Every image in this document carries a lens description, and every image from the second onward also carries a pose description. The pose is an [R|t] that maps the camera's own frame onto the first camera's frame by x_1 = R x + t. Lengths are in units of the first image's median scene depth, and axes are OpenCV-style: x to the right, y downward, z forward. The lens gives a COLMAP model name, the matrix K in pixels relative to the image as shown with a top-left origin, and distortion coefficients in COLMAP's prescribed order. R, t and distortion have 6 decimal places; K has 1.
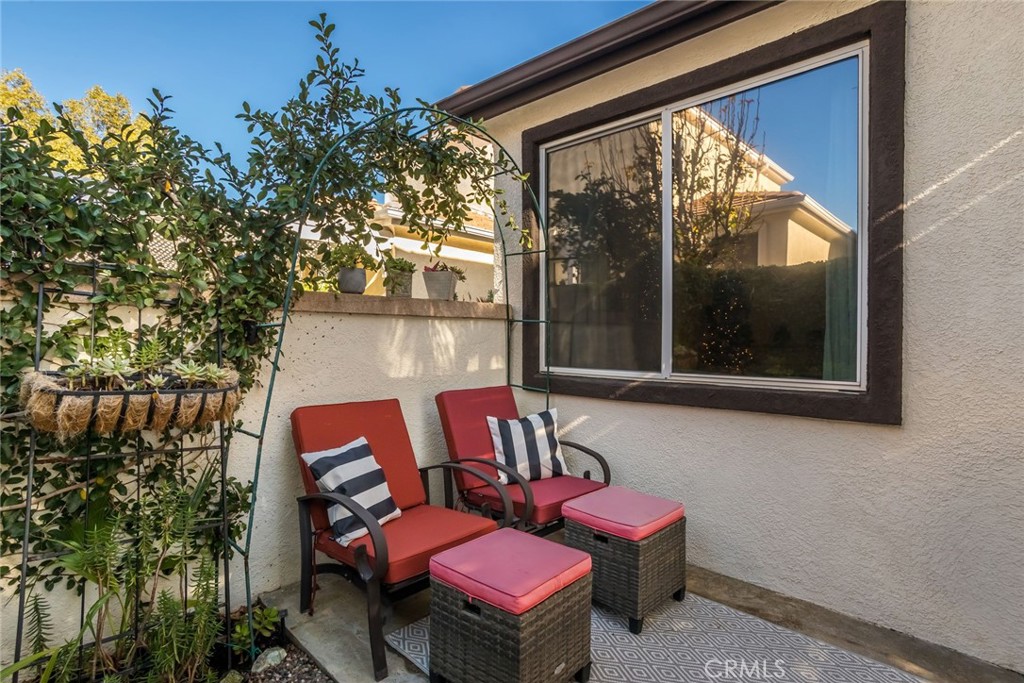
lens RADIAL K [[505.7, 0, 508.5], [0, 505.7, 346.0], [0, 0, 1]] dist [-0.007034, -0.000607]
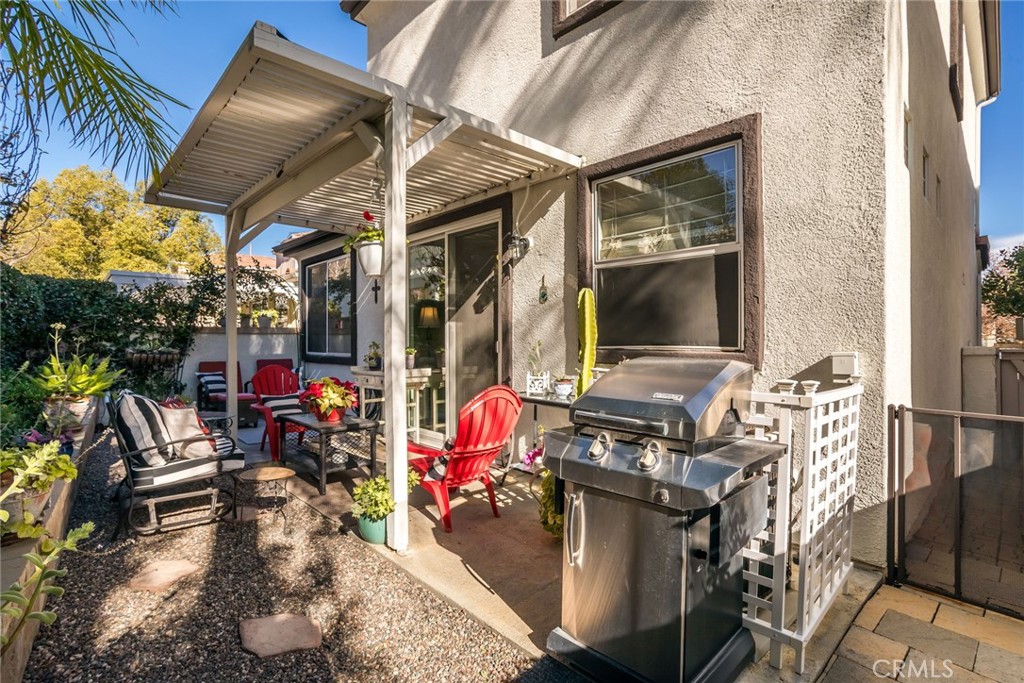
lens RADIAL K [[487.3, 0, 521.6], [0, 487.3, 335.6], [0, 0, 1]] dist [-0.017709, 0.006157]
pose [[0.999471, 0.003882, -0.032281, 2.162239], [-0.004538, 0.999784, -0.020270, 0.003710], [0.032195, 0.020405, 0.999273, -2.553927]]
